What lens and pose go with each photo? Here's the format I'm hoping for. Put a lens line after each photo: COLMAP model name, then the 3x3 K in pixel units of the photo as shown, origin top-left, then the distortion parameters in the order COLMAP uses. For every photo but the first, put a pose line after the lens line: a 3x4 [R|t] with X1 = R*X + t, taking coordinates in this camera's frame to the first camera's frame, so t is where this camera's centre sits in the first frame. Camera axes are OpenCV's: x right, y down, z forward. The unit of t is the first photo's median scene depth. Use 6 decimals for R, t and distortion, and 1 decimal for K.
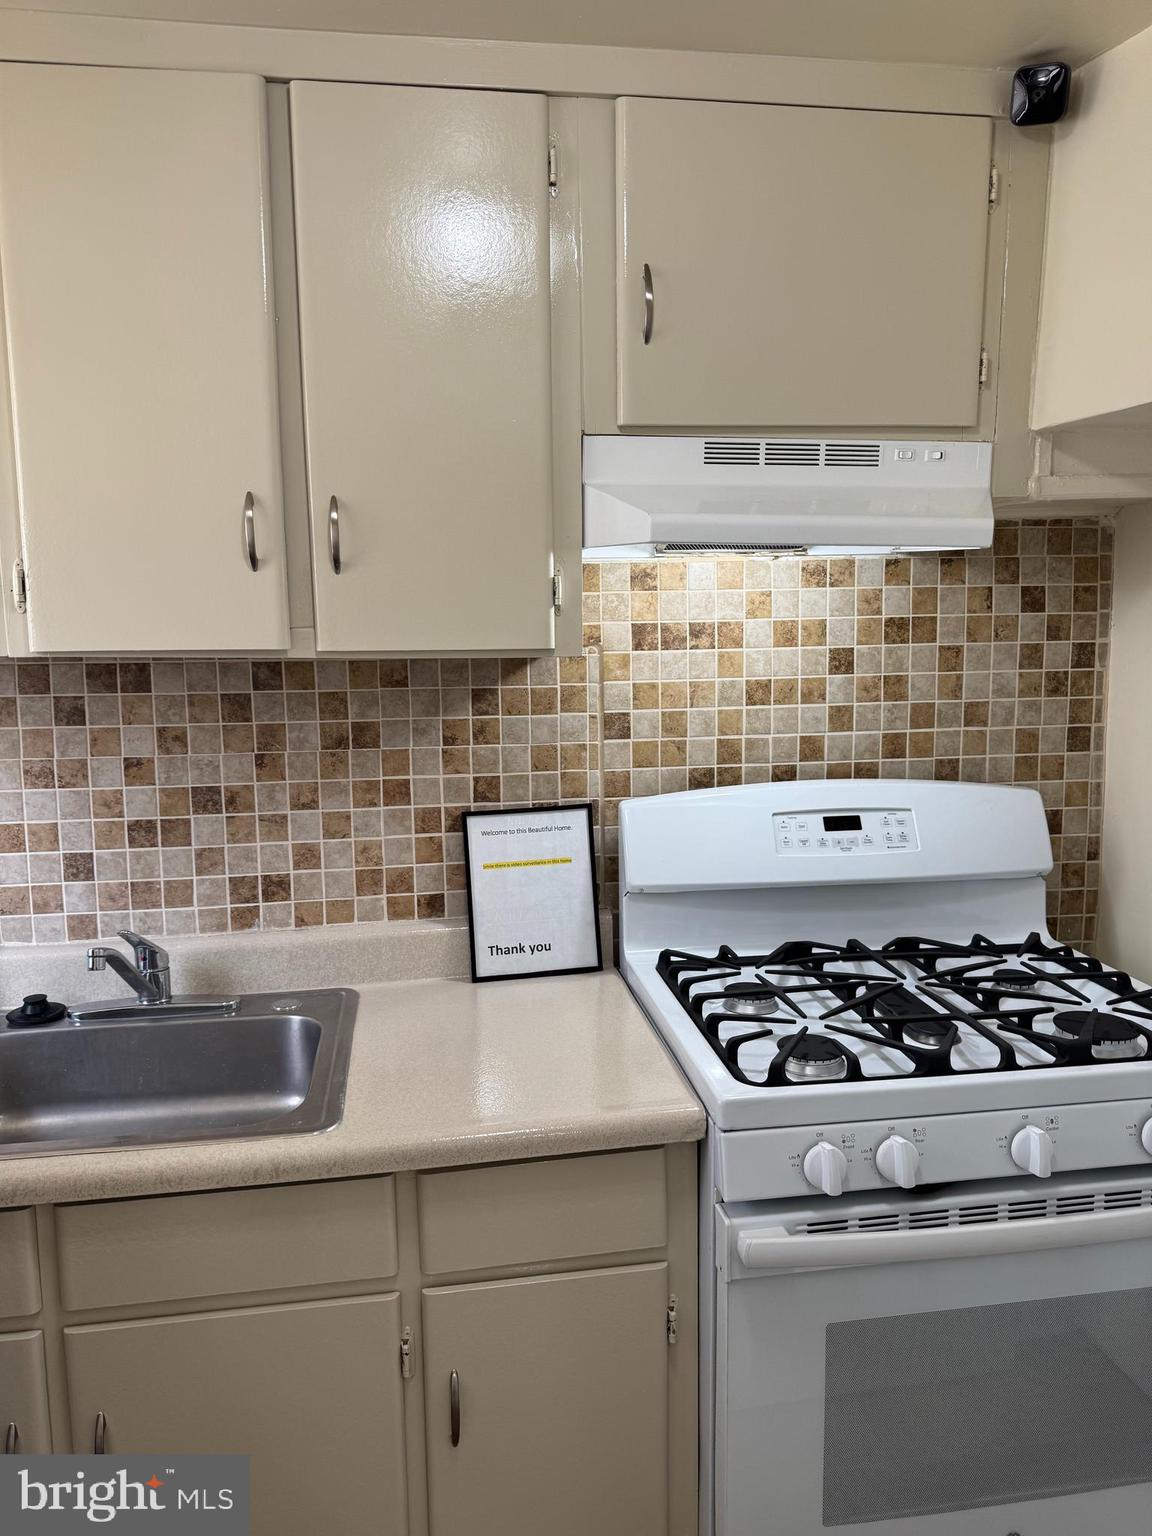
lens RADIAL K [[1087.2, 0, 576.0], [0, 1087.2, 768.0], [0, 0, 1]] dist [0.176406, -0.294724]
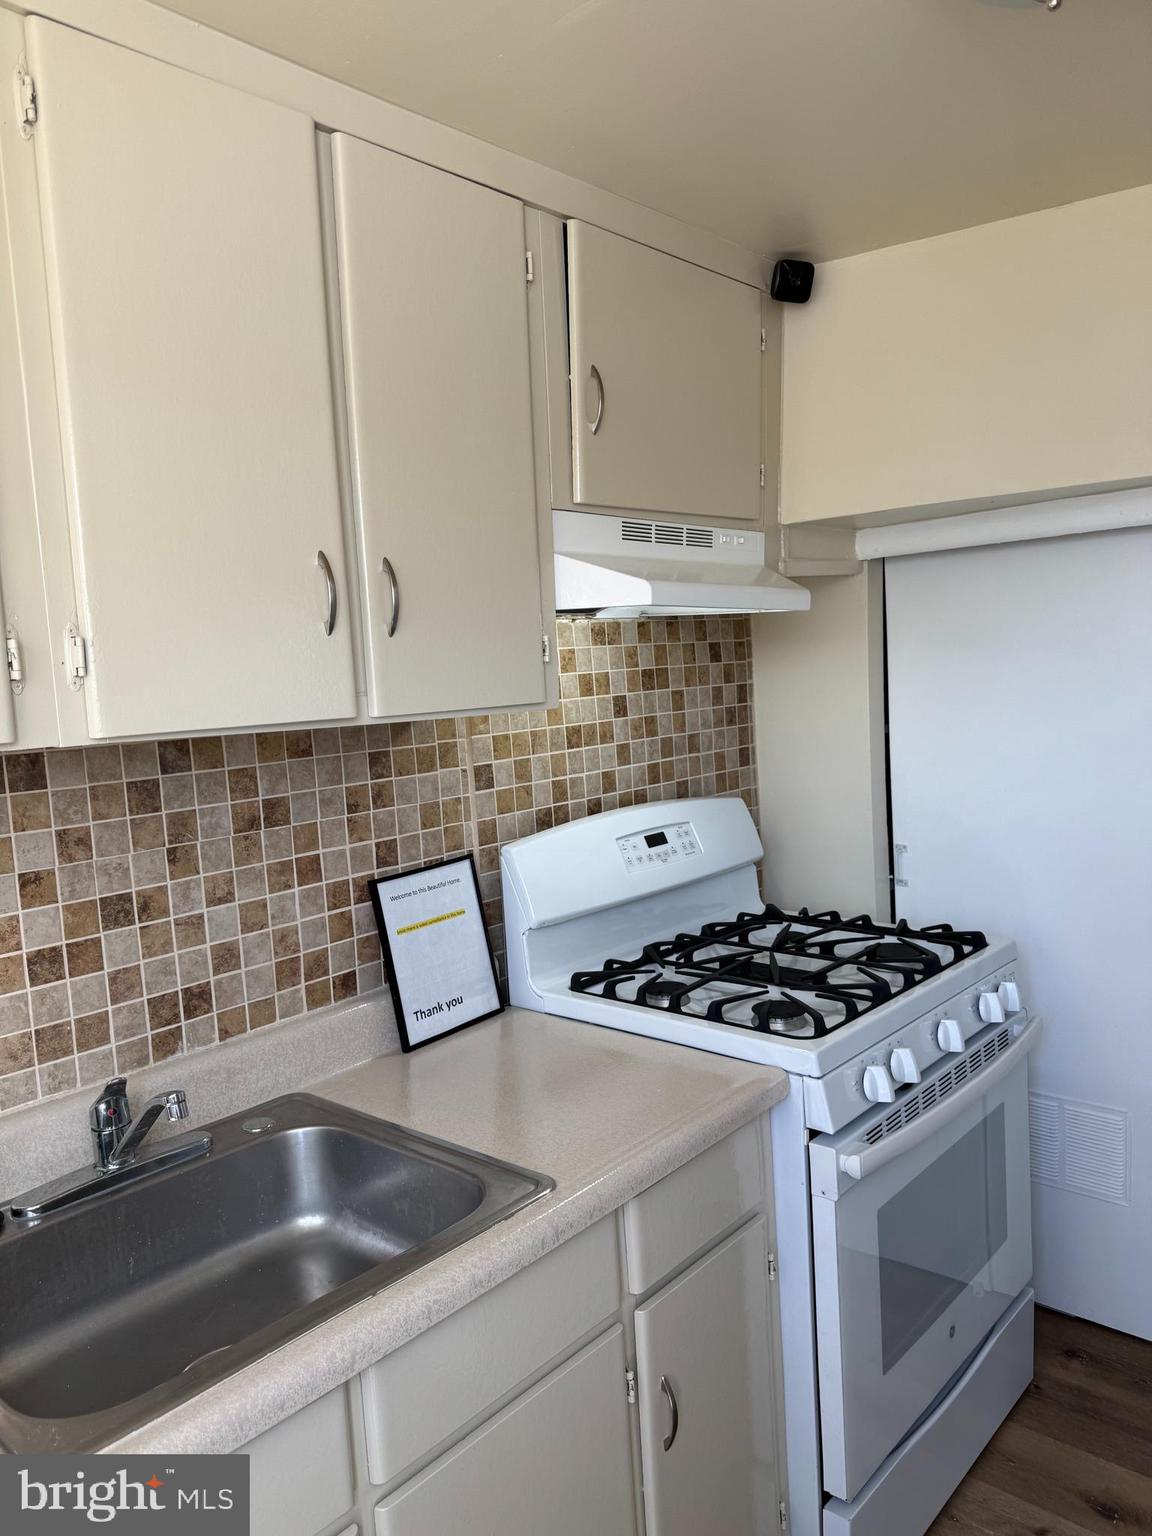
lens RADIAL K [[1087.2, 0, 576.0], [0, 1087.2, 768.0], [0, 0, 1]] dist [0.176406, -0.294724]
pose [[0.777770, -0.090974, 0.621930, -0.558765], [0.128767, 0.991546, -0.015993, -0.019386], [-0.615217, 0.092522, 0.782909, 0.119152]]
